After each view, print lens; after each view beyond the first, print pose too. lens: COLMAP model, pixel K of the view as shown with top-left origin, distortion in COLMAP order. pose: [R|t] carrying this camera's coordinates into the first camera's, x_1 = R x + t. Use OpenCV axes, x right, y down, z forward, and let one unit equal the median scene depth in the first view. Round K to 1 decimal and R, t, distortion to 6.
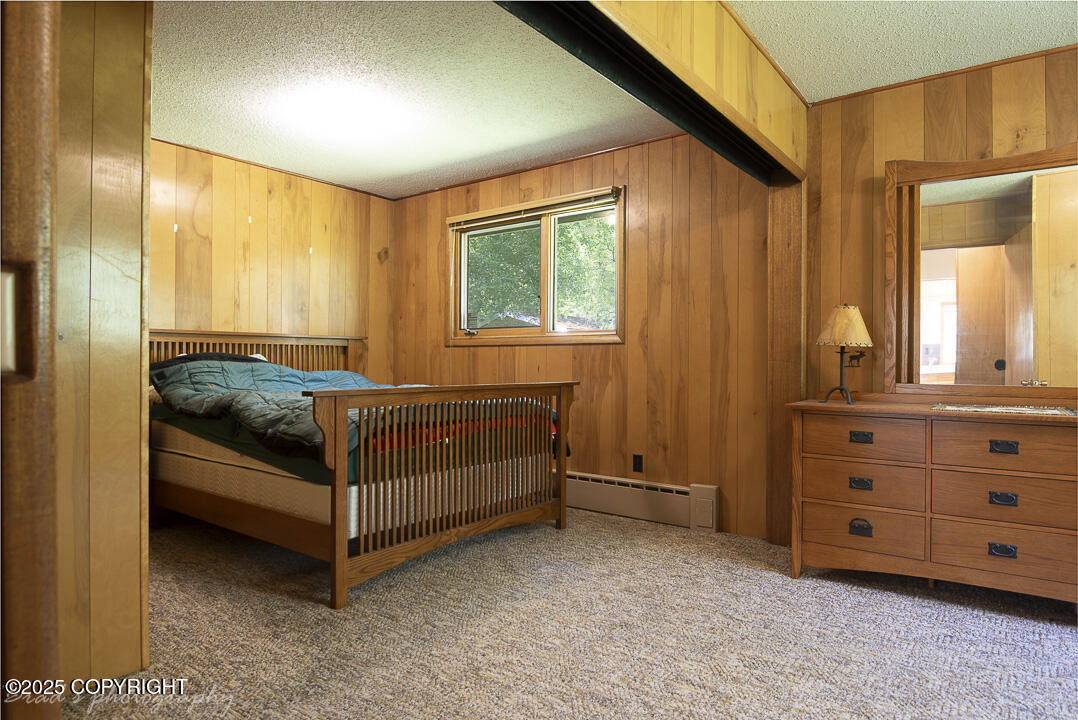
lens RADIAL K [[637.2, 0, 541.5], [0, 637.2, 360.6], [0, 0, 1]] dist [0.002698, -0.005047]
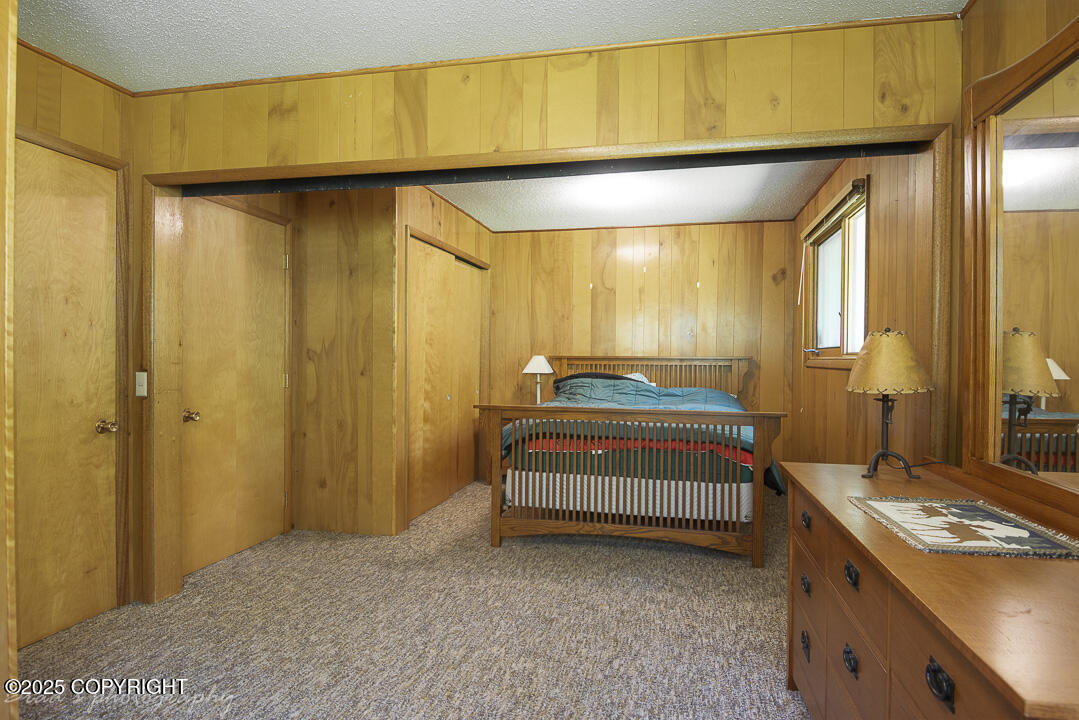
lens RADIAL K [[637.8, 0, 537.5], [0, 637.8, 357.5], [0, 0, 1]] dist [0.002698, -0.005047]
pose [[0.406285, 0.000211, -0.913747, 0.921196], [-0.005367, 0.999983, -0.002155, -0.052421], [0.913731, 0.005779, 0.406279, 0.383332]]
